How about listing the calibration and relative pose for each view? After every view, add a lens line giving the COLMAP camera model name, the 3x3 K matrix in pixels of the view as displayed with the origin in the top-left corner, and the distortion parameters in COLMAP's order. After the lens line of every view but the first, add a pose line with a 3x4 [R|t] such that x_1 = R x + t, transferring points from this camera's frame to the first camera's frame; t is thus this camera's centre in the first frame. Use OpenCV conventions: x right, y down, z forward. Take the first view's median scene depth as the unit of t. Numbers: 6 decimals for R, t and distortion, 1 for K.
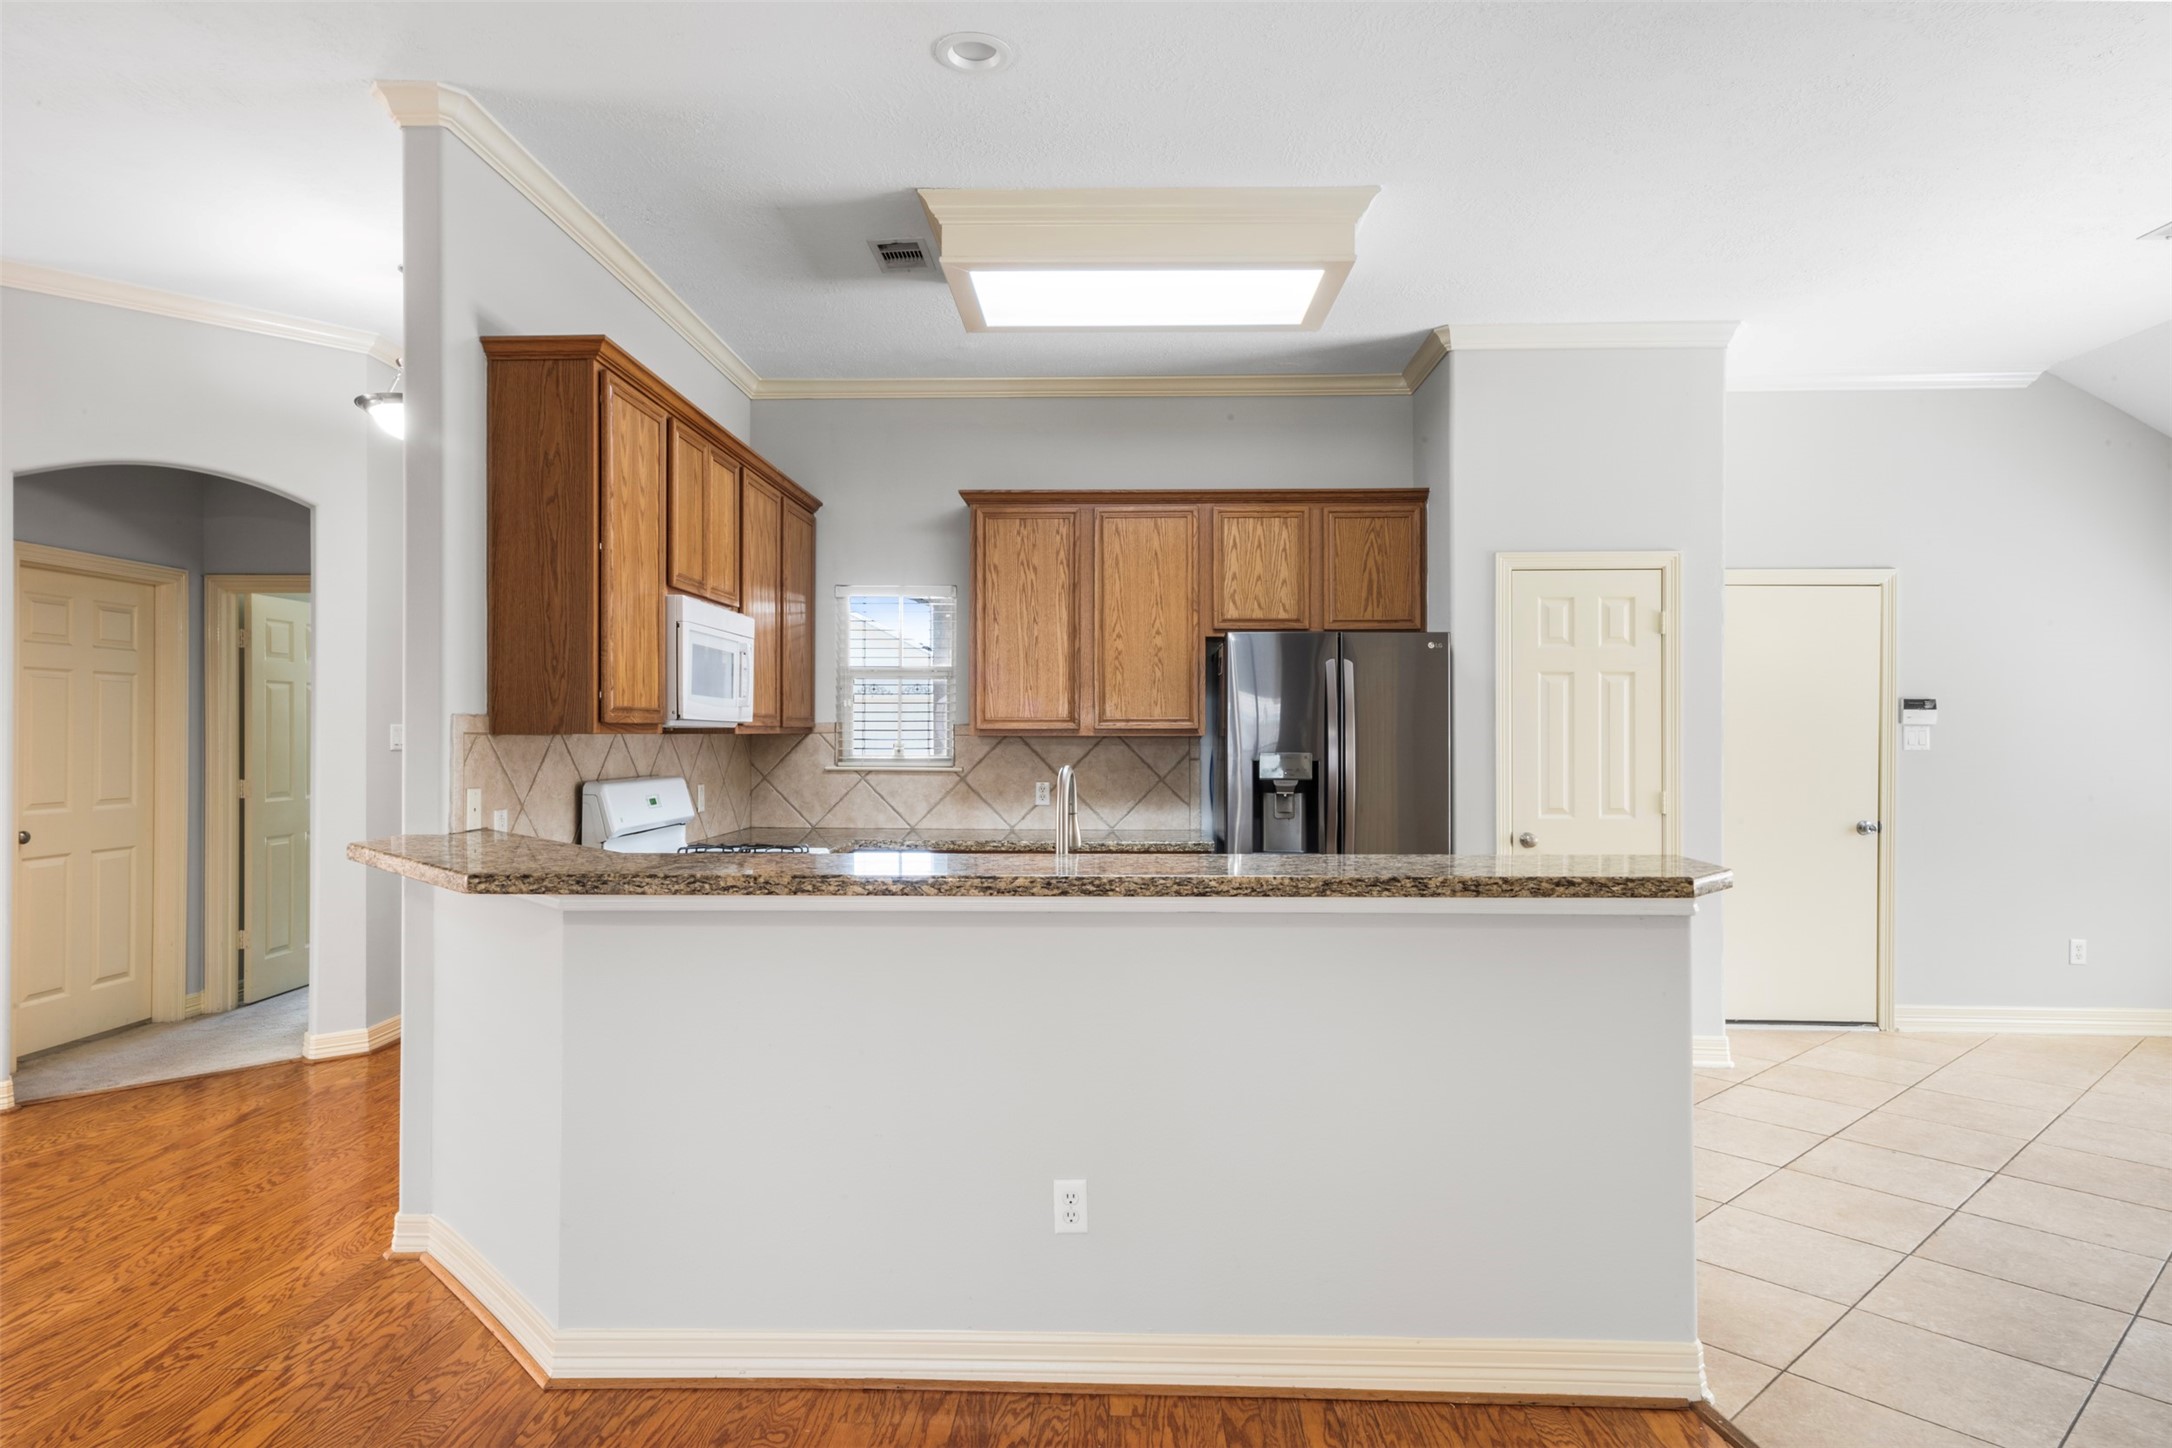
lens RADIAL K [[1255.0, 0, 1084.1], [0, 1255.0, 726.2], [0, 0, 1]] dist [0.017343, 0.004962]
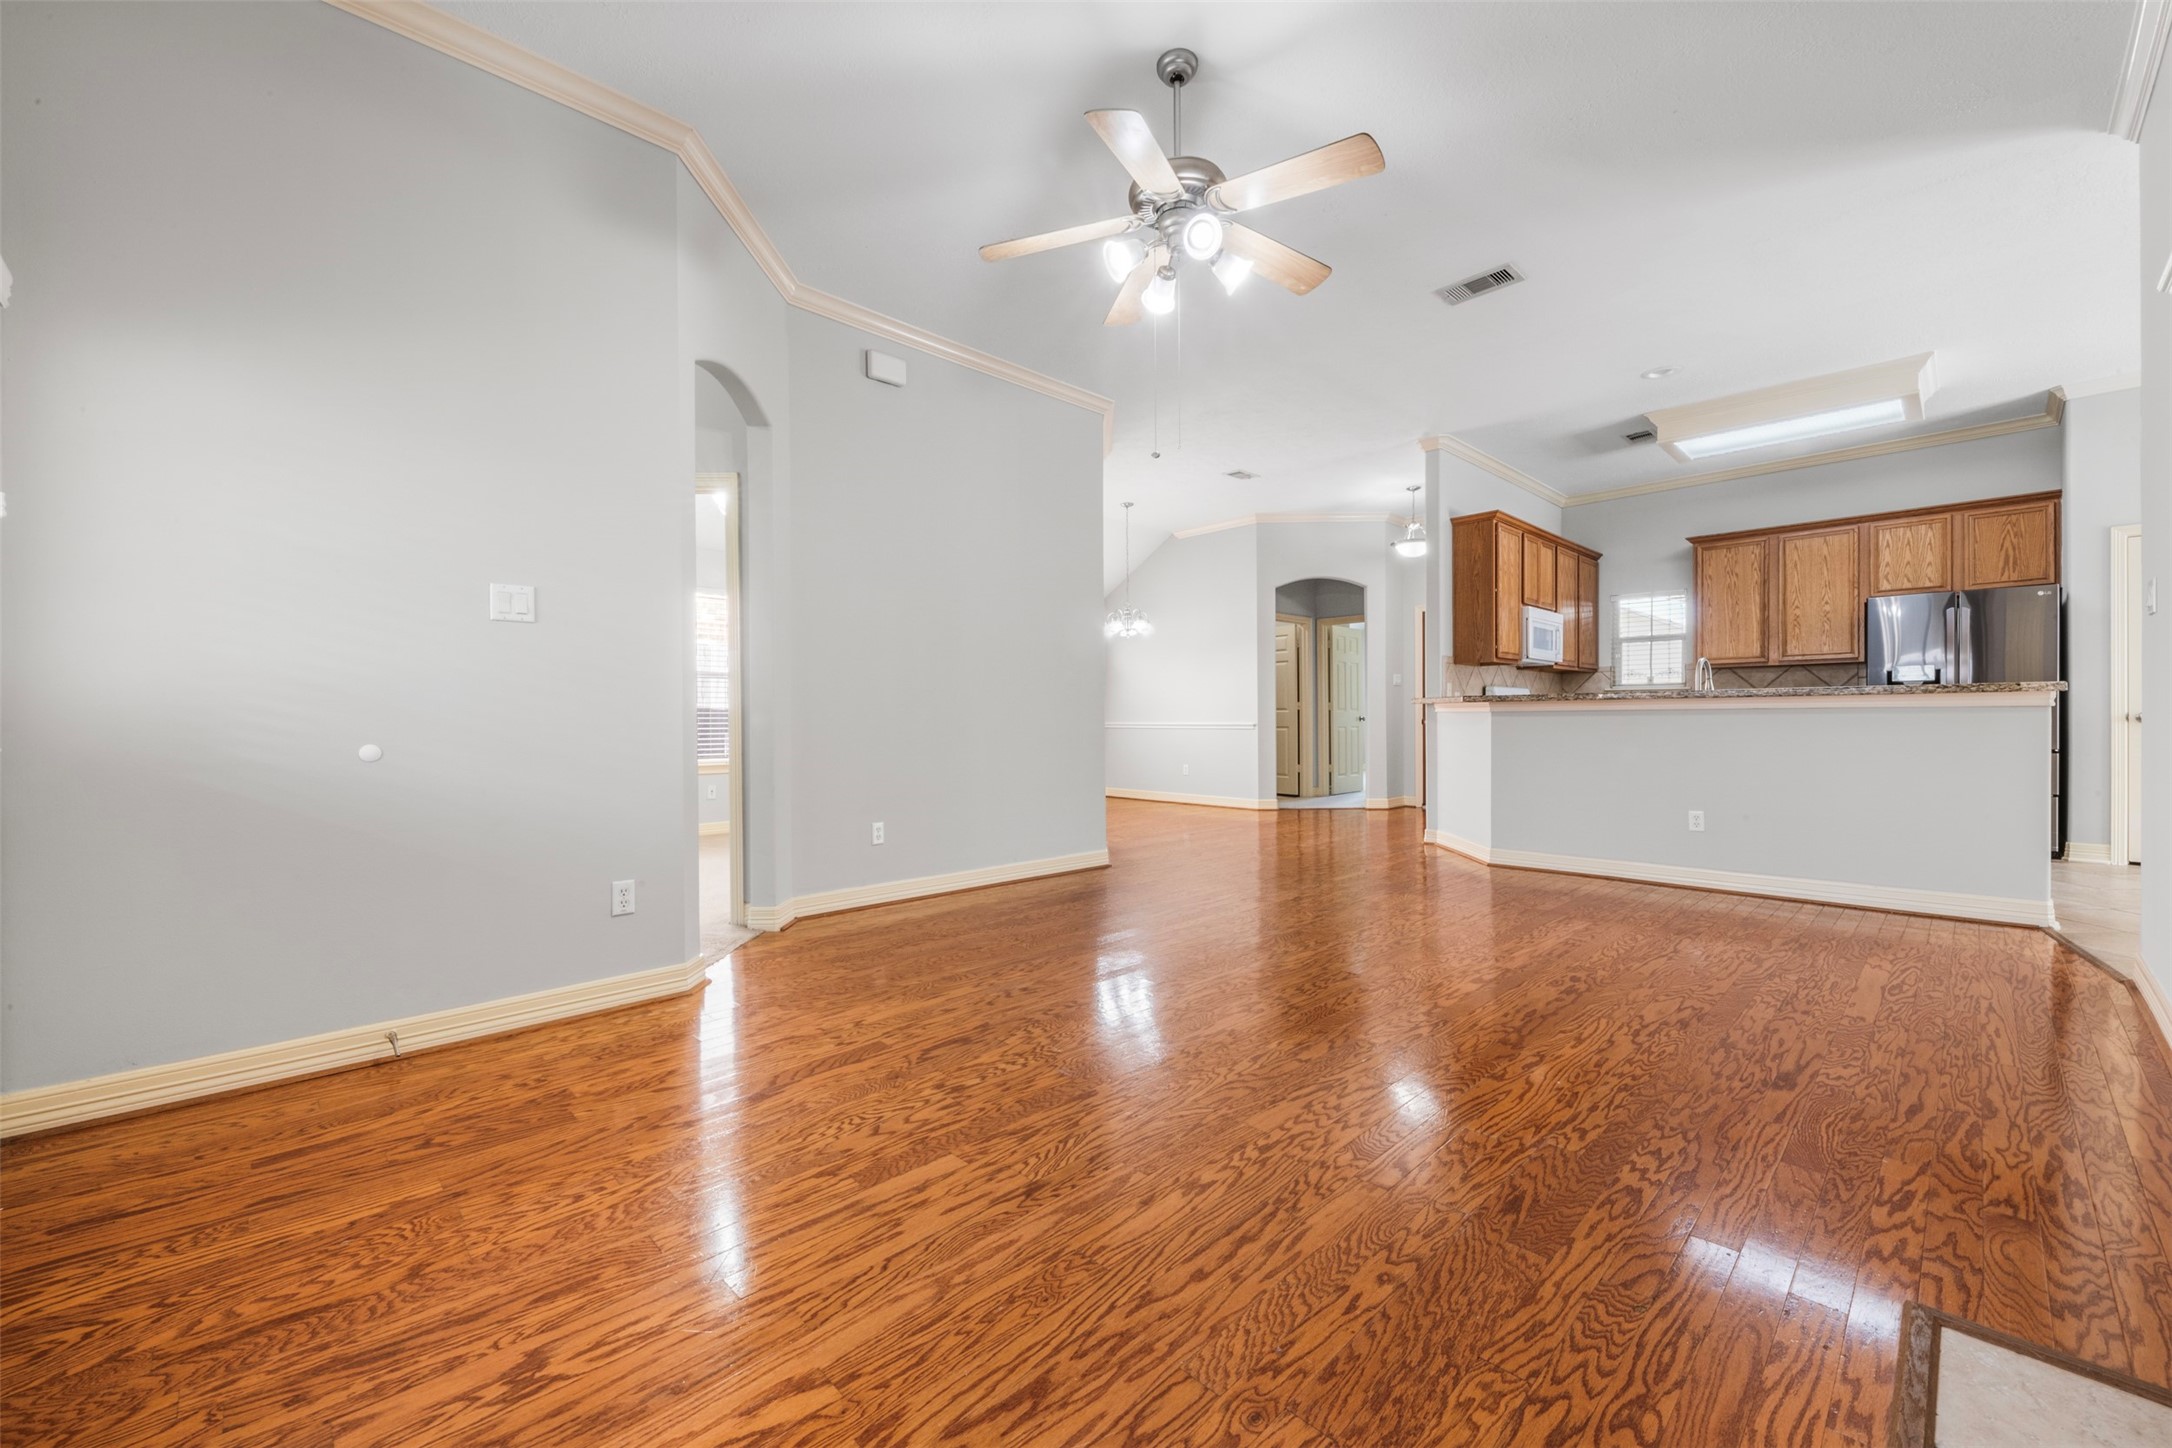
lens RADIAL K [[858.8, 0, 1067.1], [0, 858.8, 722.9], [0, 0, 1]] dist [0.006205, -0.002244]
pose [[0.707399, -0.001990, -0.706811, 0.160488], [0.010256, 0.999920, 0.007449, 0.071797], [0.706740, -0.012518, 0.707363, -0.583867]]
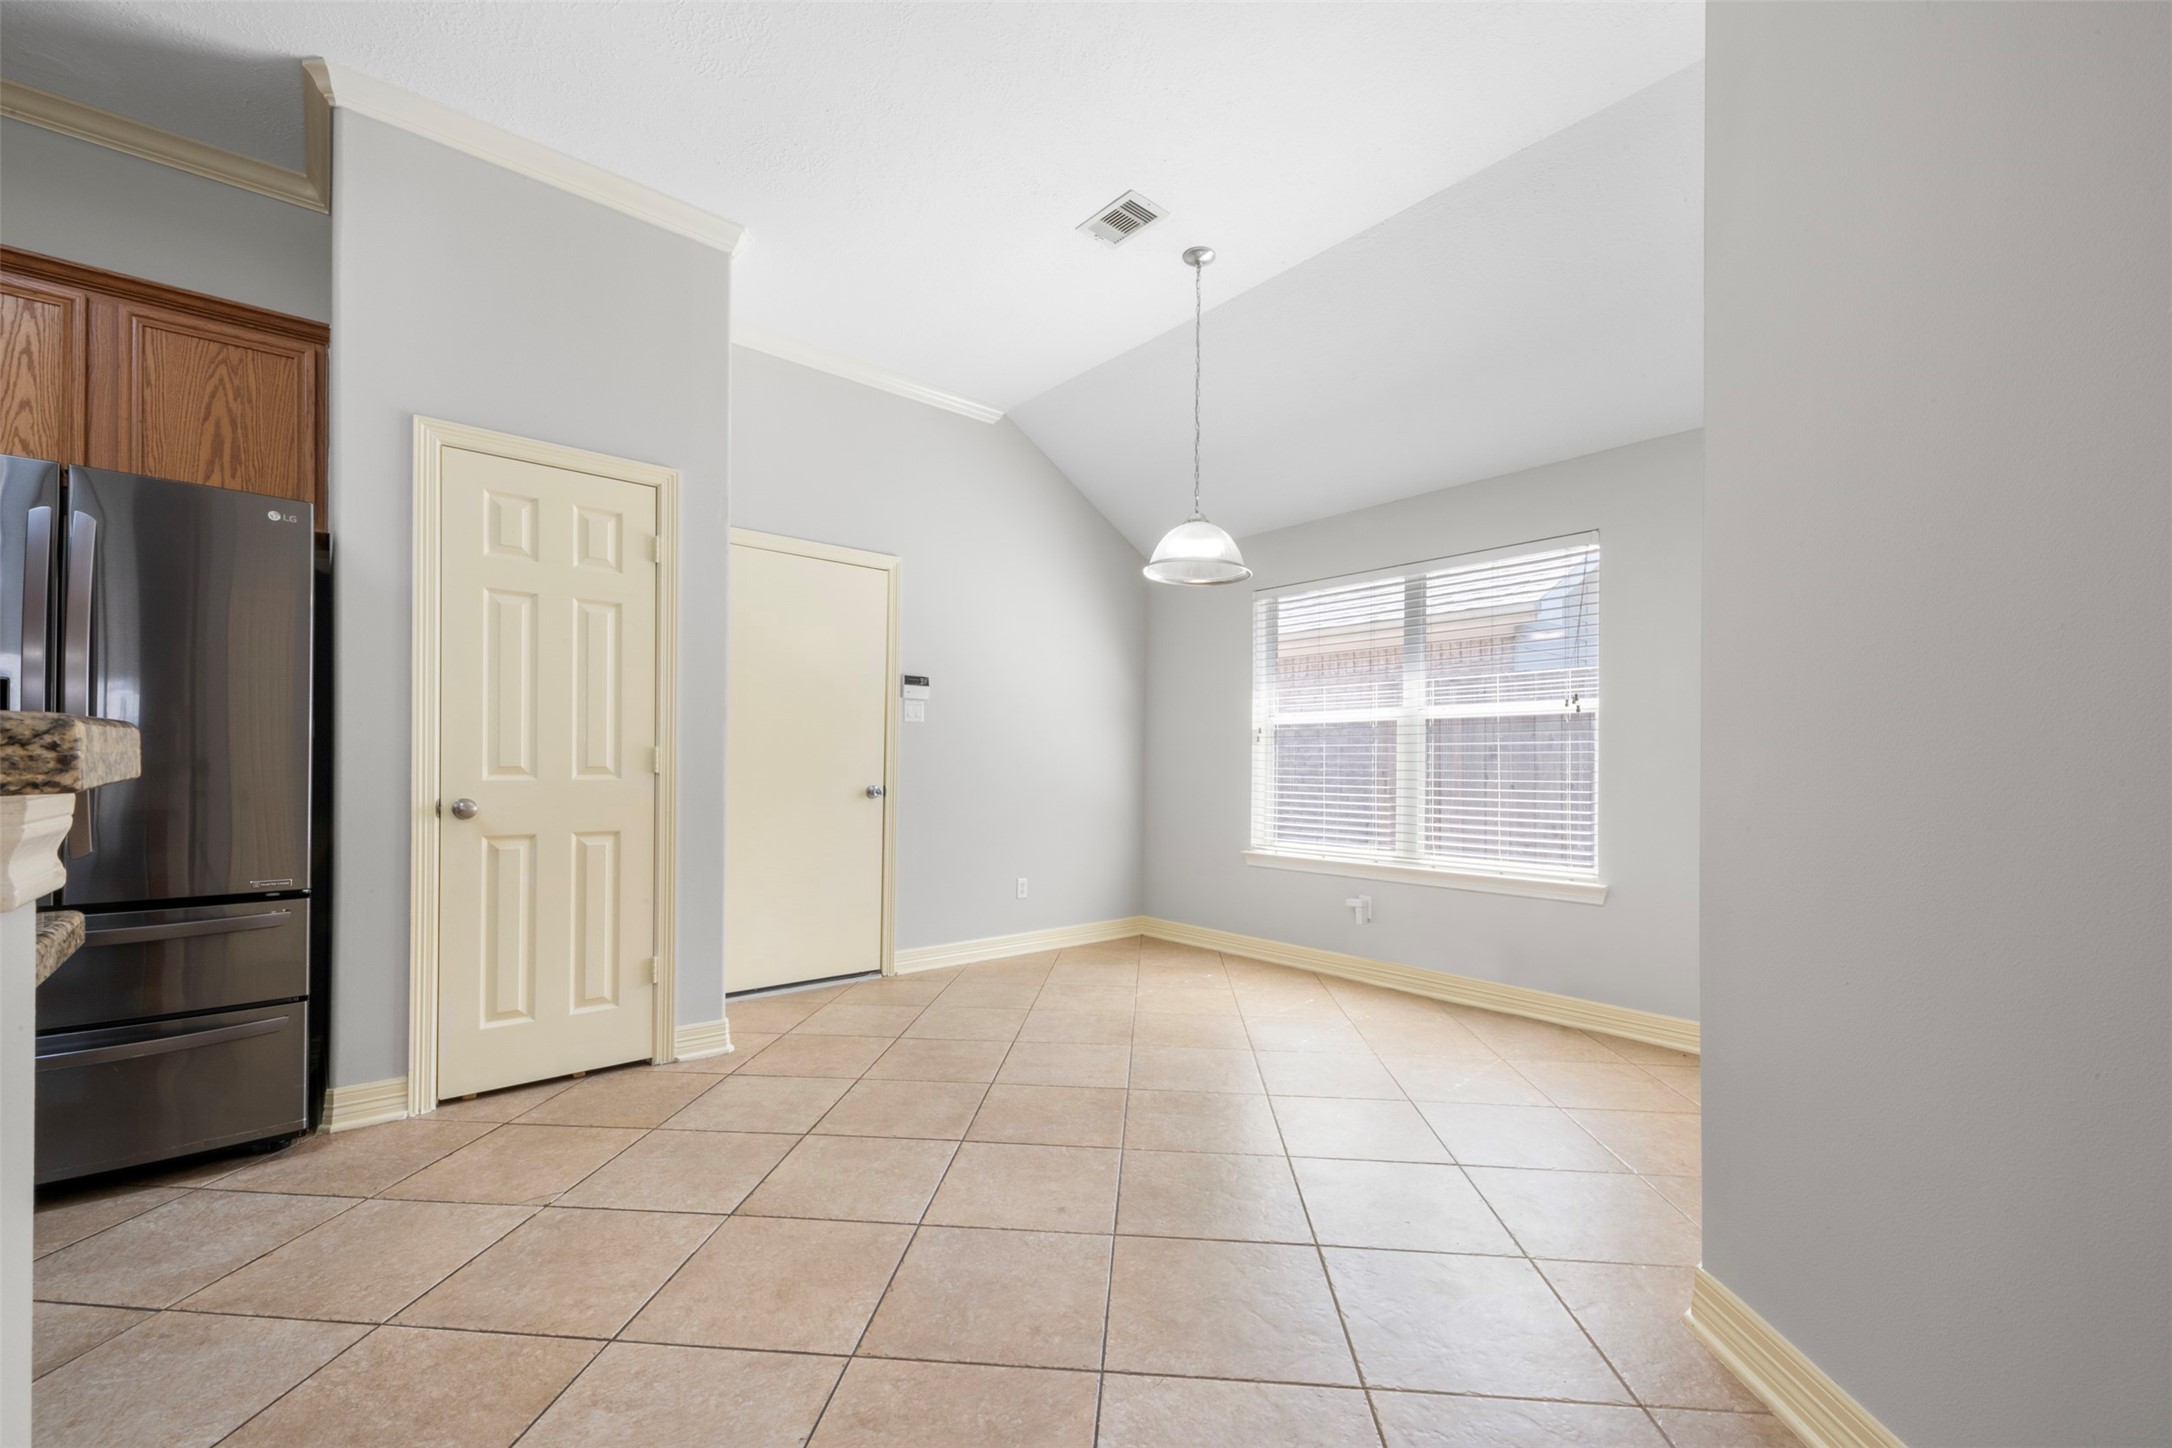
lens RADIAL K [[858.8, 0, 1095.9], [0, 858.8, 770.6], [0, 0, 1]] dist [0.006205, -0.002244]
pose [[0.722210, 0.003343, 0.691666, 0.250825], [-0.009810, 0.999937, 0.005411, 0.057009], [-0.691604, -0.010693, 0.722197, 0.342733]]
